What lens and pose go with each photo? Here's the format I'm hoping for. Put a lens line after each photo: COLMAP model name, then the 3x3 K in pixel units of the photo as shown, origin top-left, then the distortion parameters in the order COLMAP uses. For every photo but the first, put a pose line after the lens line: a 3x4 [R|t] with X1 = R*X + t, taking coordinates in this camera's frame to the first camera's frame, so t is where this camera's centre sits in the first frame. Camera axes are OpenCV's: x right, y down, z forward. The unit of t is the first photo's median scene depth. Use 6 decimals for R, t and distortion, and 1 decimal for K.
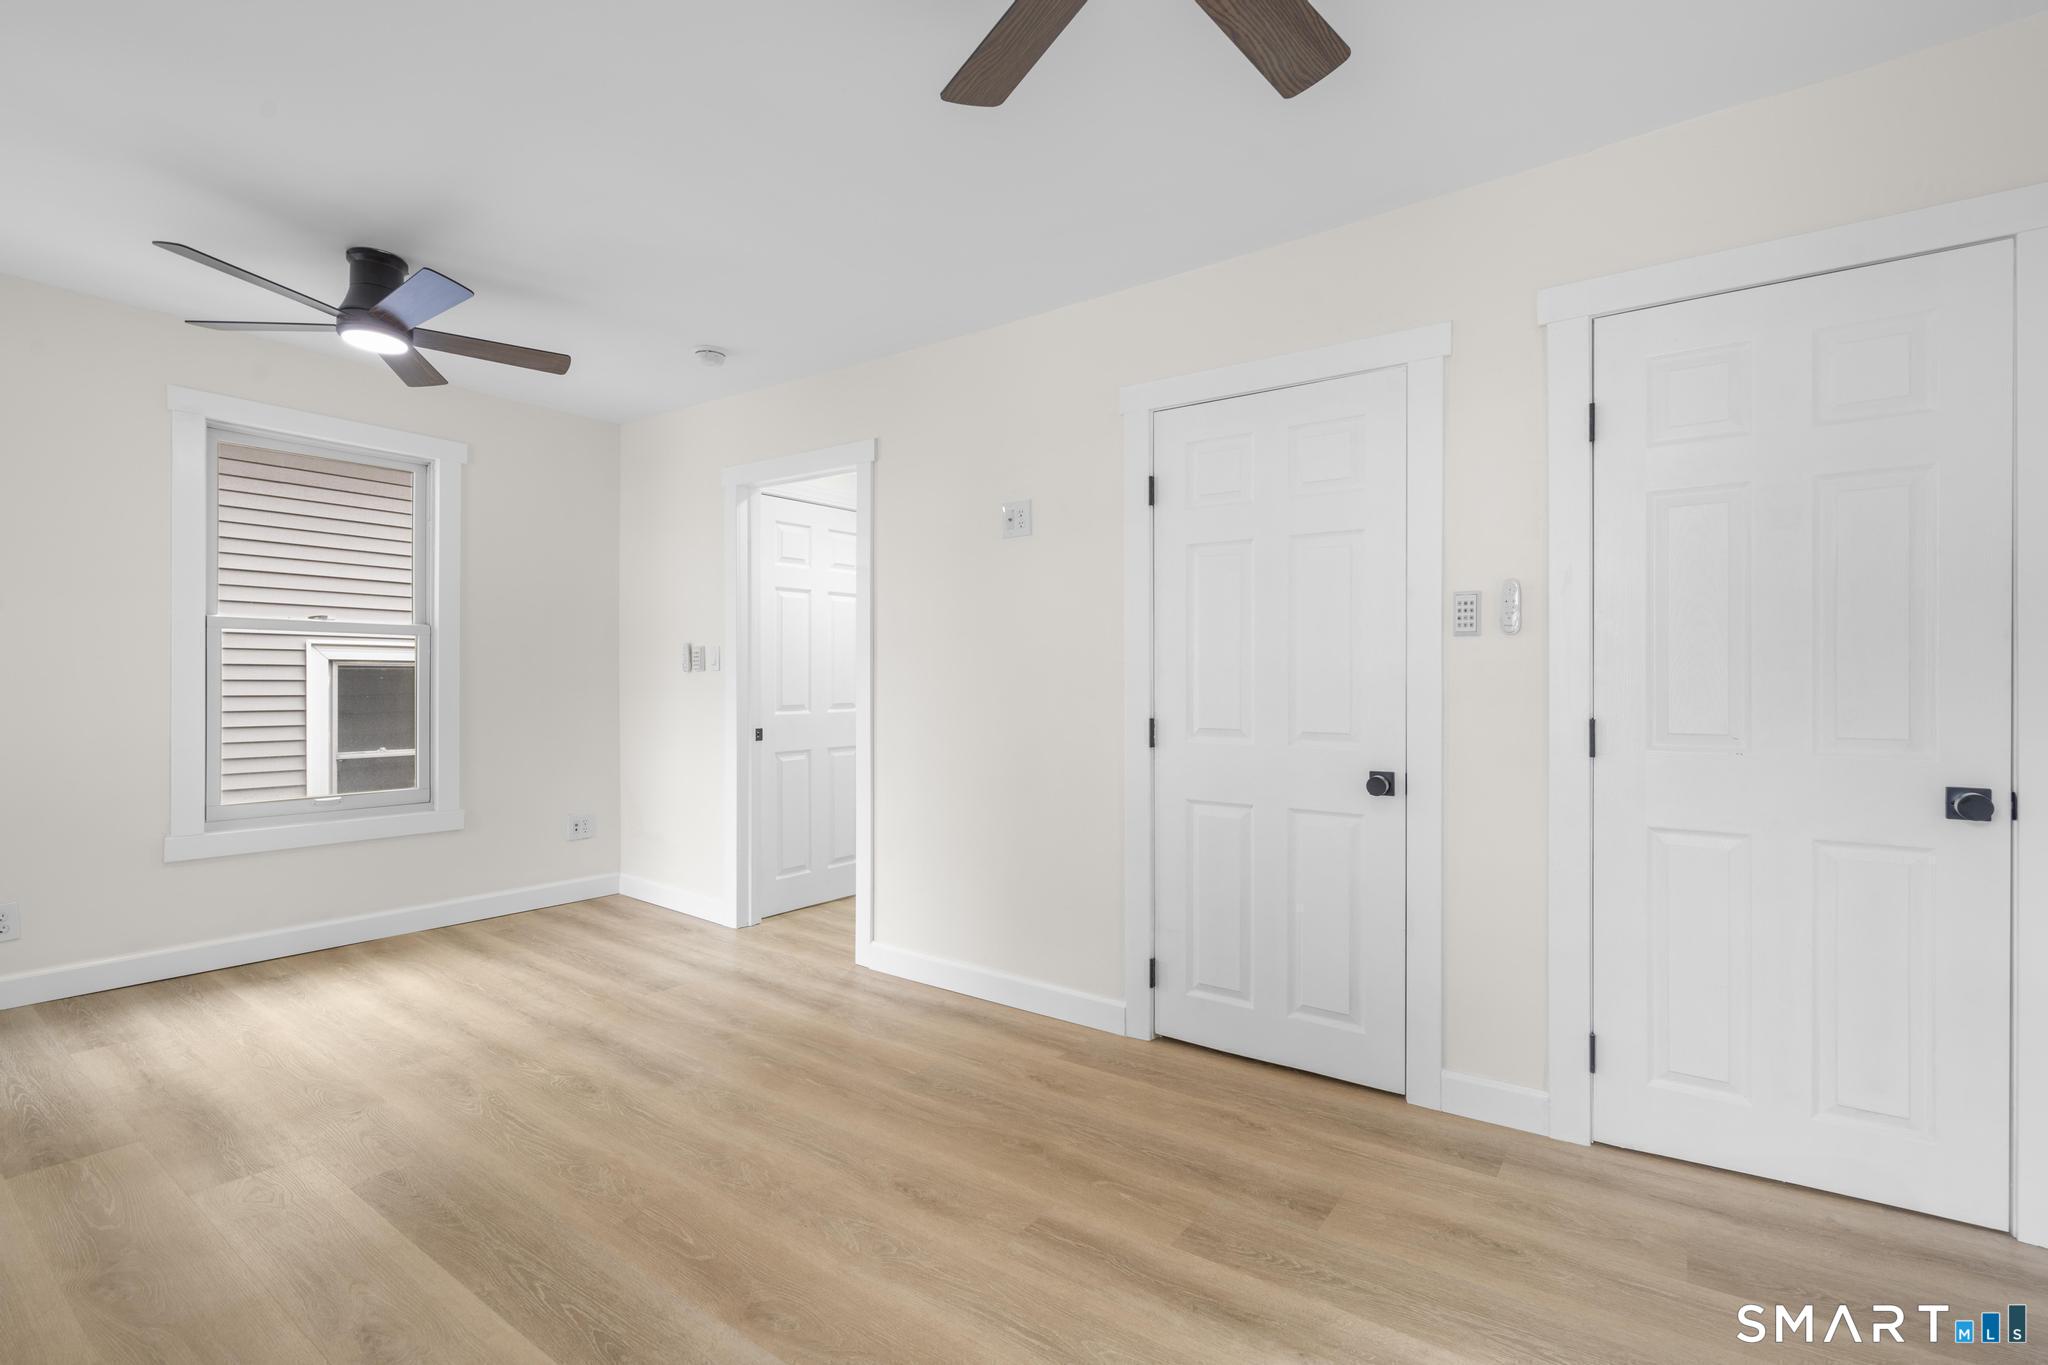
lens RADIAL K [[950.2, 0, 1064.5], [0, 950.2, 680.6], [0, 0, 1]] dist [-0.004042, 0.003050]
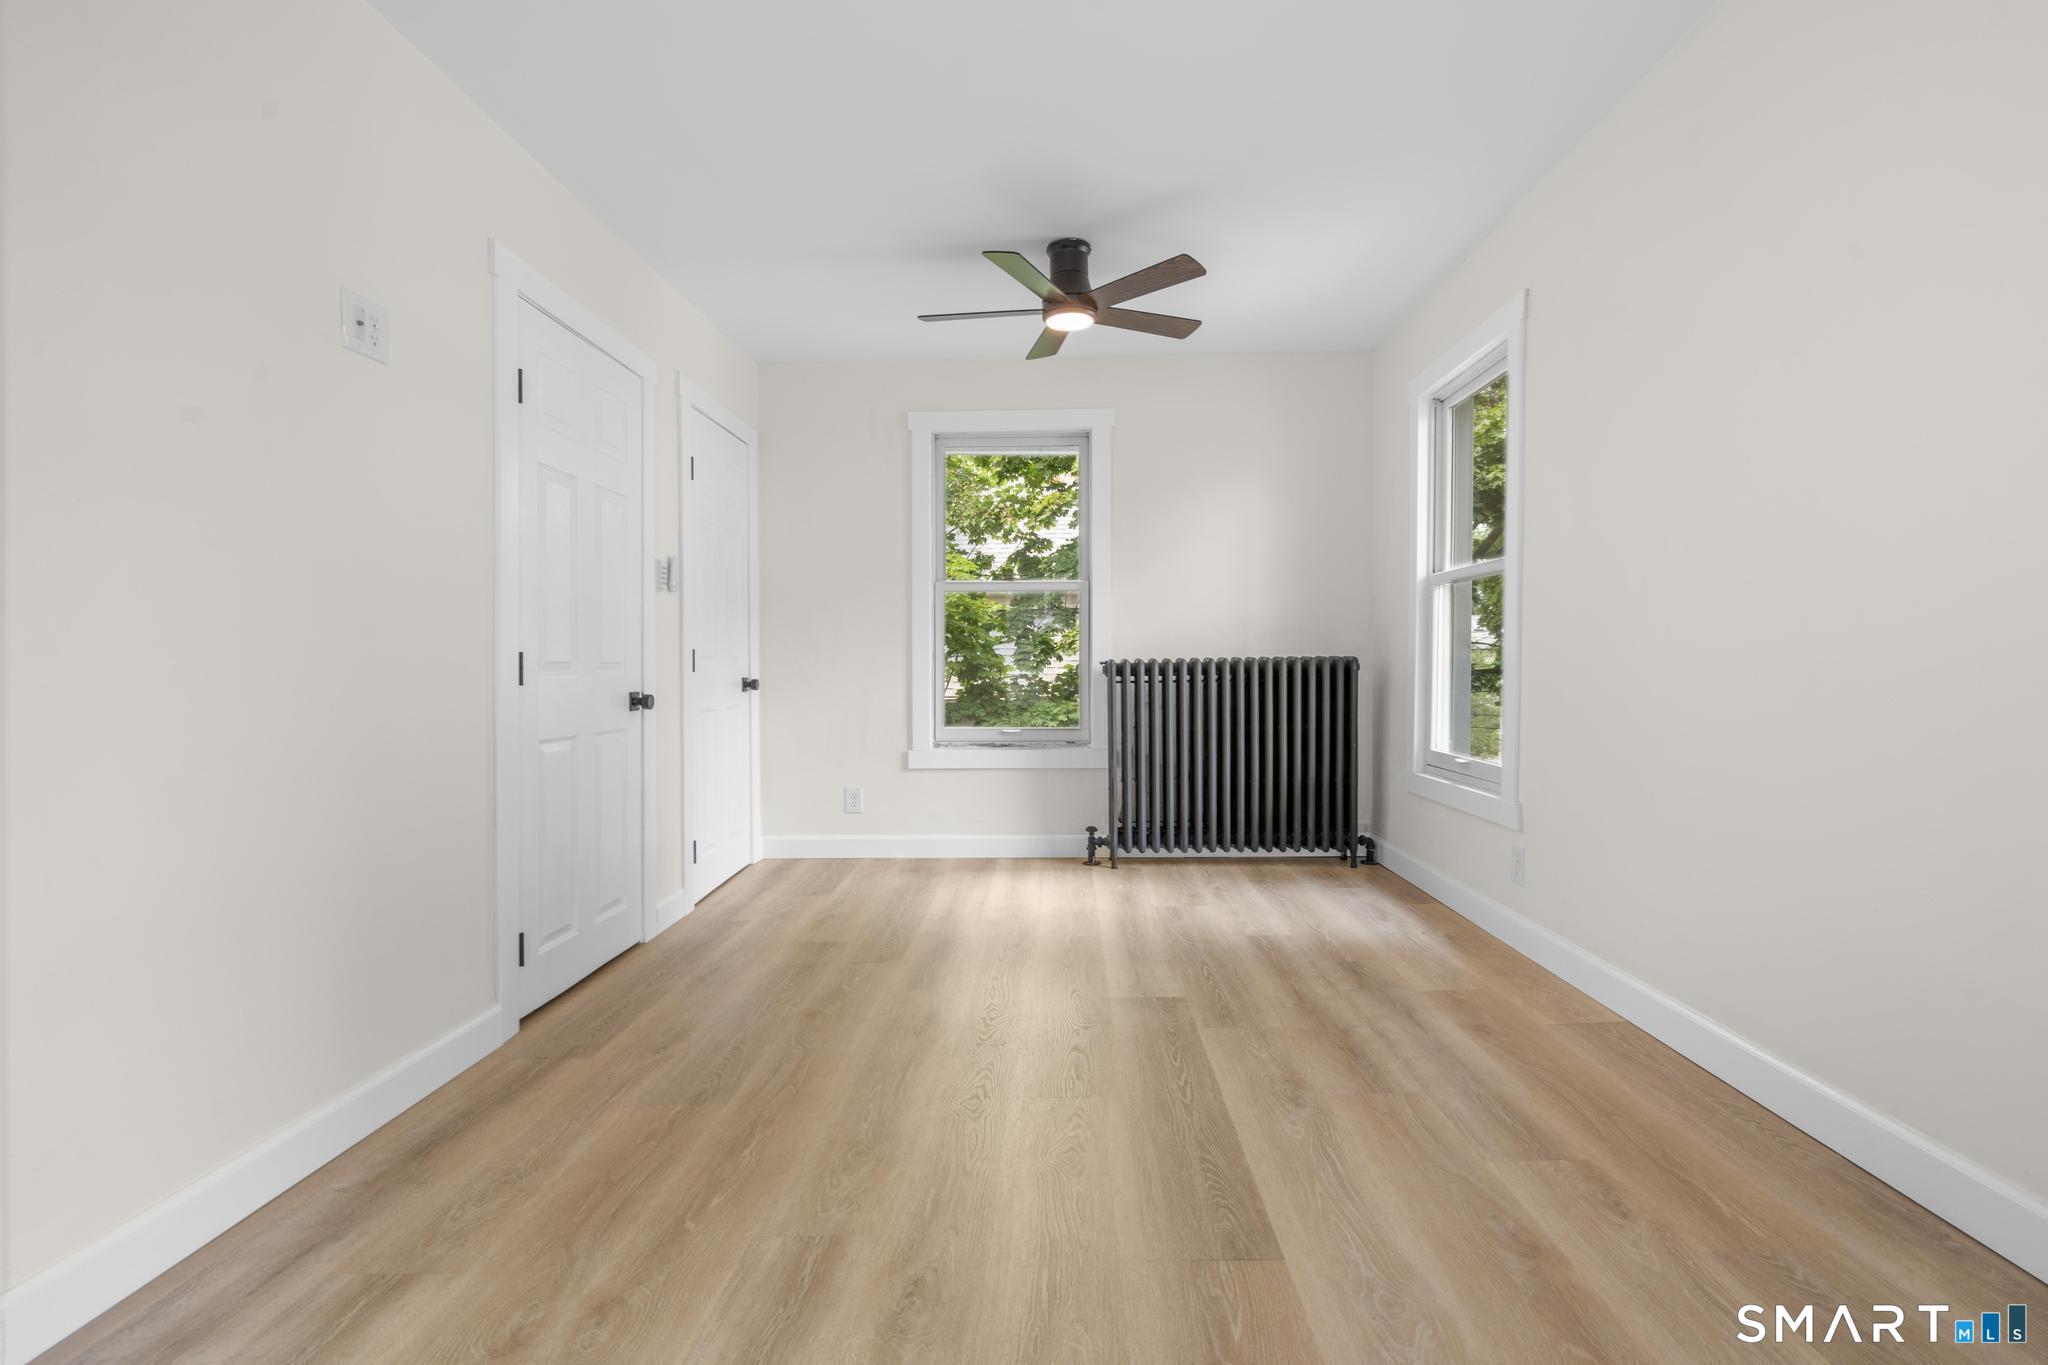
lens RADIAL K [[950.2, 0, 1011.7], [0, 950.2, 685.9], [0, 0, 1]] dist [-0.004042, 0.003050]
pose [[-0.531915, -0.014099, 0.846681, -0.847287], [0.010970, 0.999663, 0.023538, 0.053479], [-0.846727, 0.021808, -0.531581, 1.053297]]
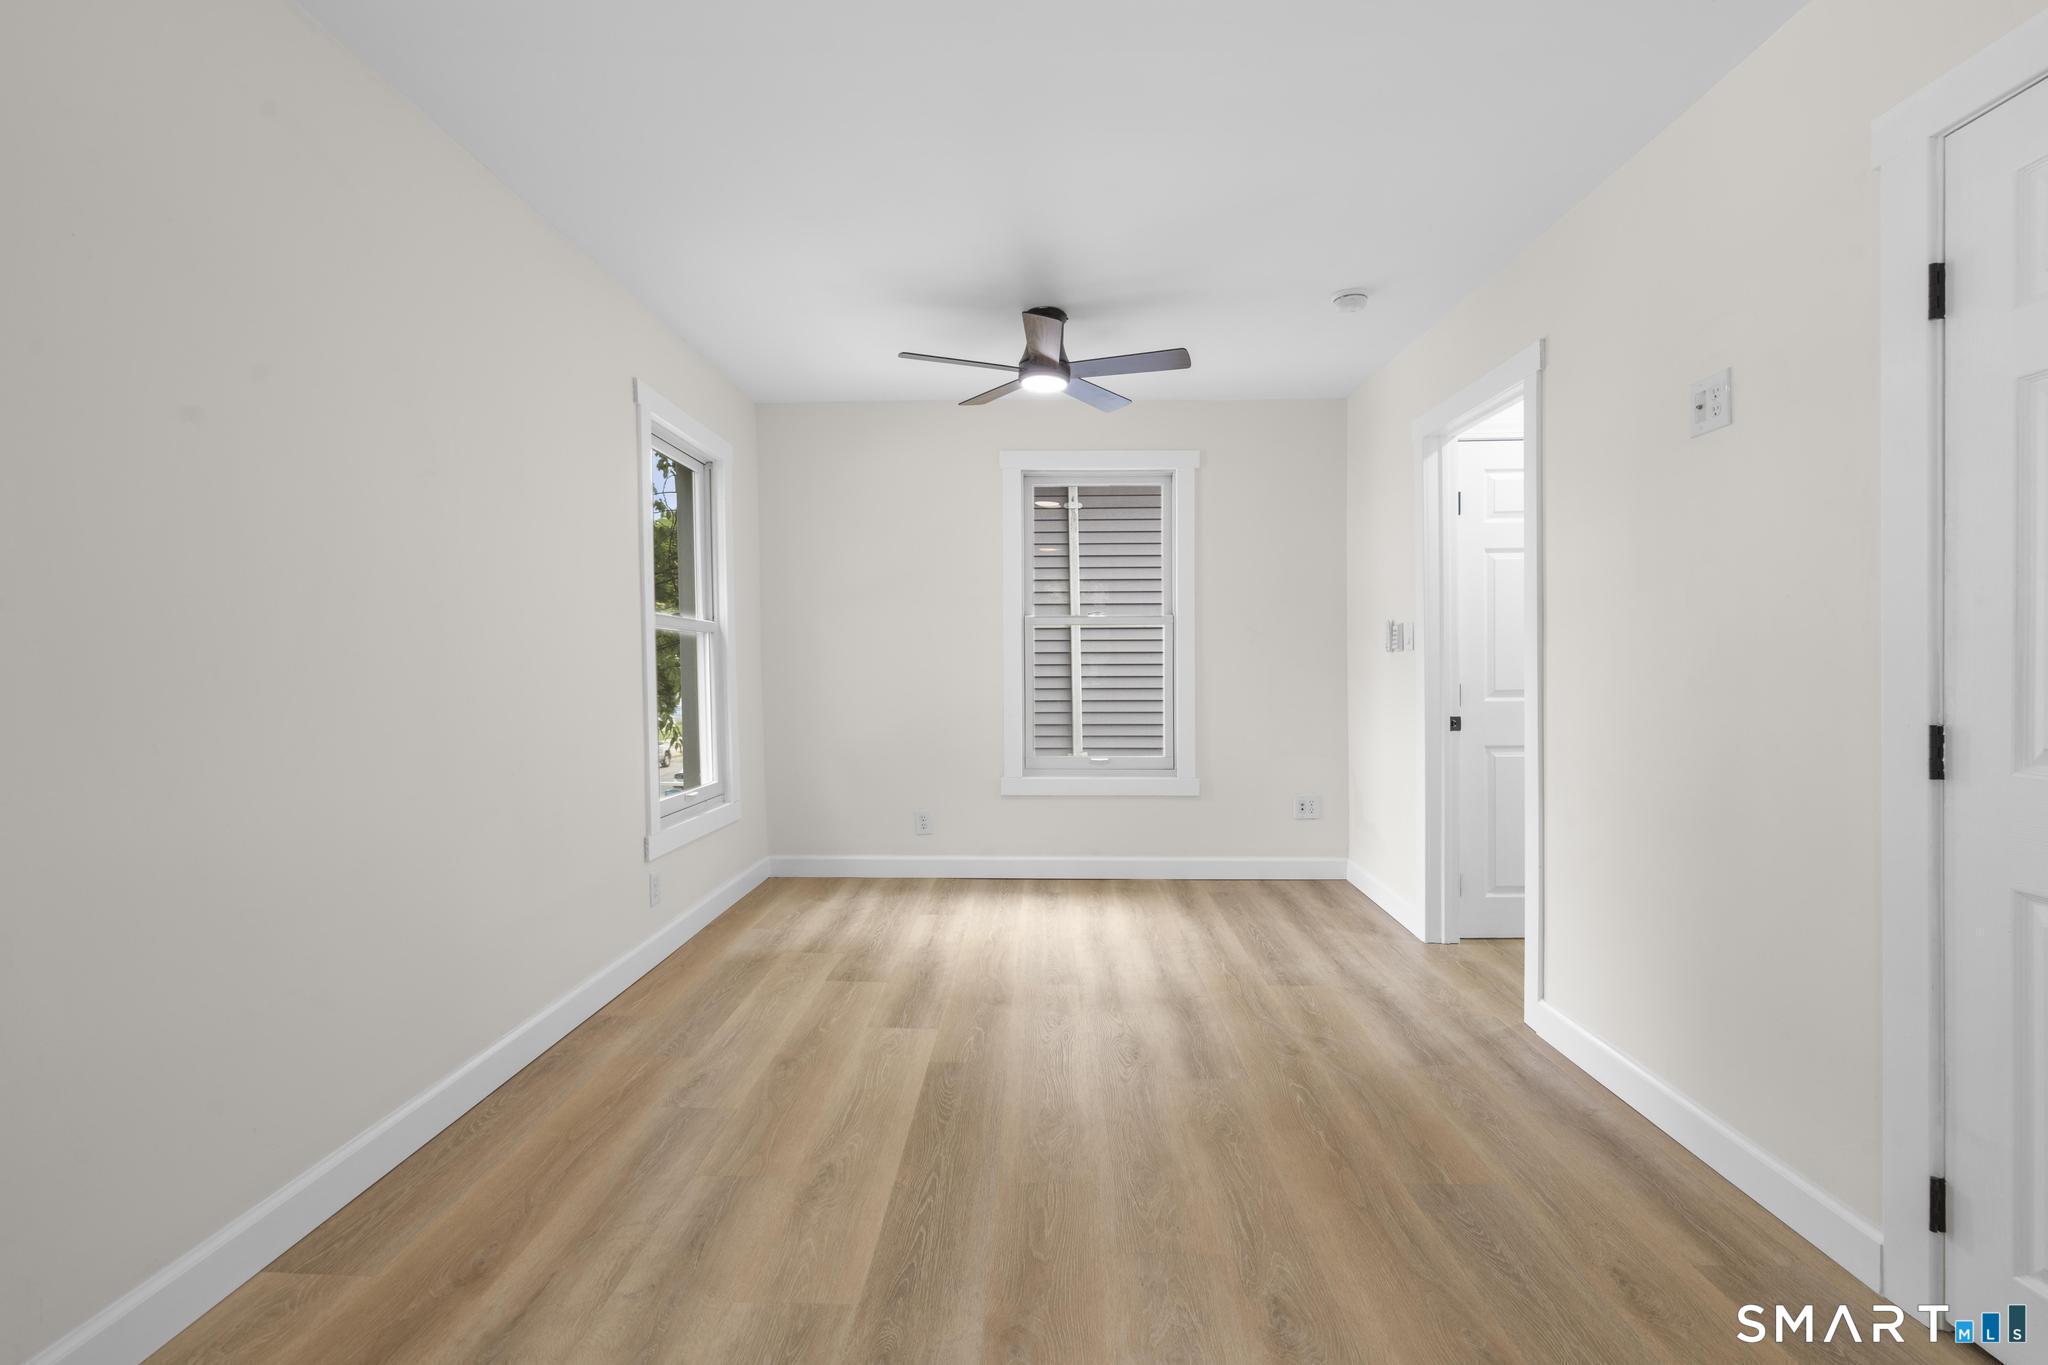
lens RADIAL K [[950.2, 0, 1004.8], [0, 950.2, 679.4], [0, 0, 1]] dist [-0.004042, 0.003050]
pose [[0.541682, 0.007108, -0.840554, 0.249531], [0.006790, 0.999895, 0.012832, 0.004058], [0.840556, -0.012658, 0.541576, 0.274143]]
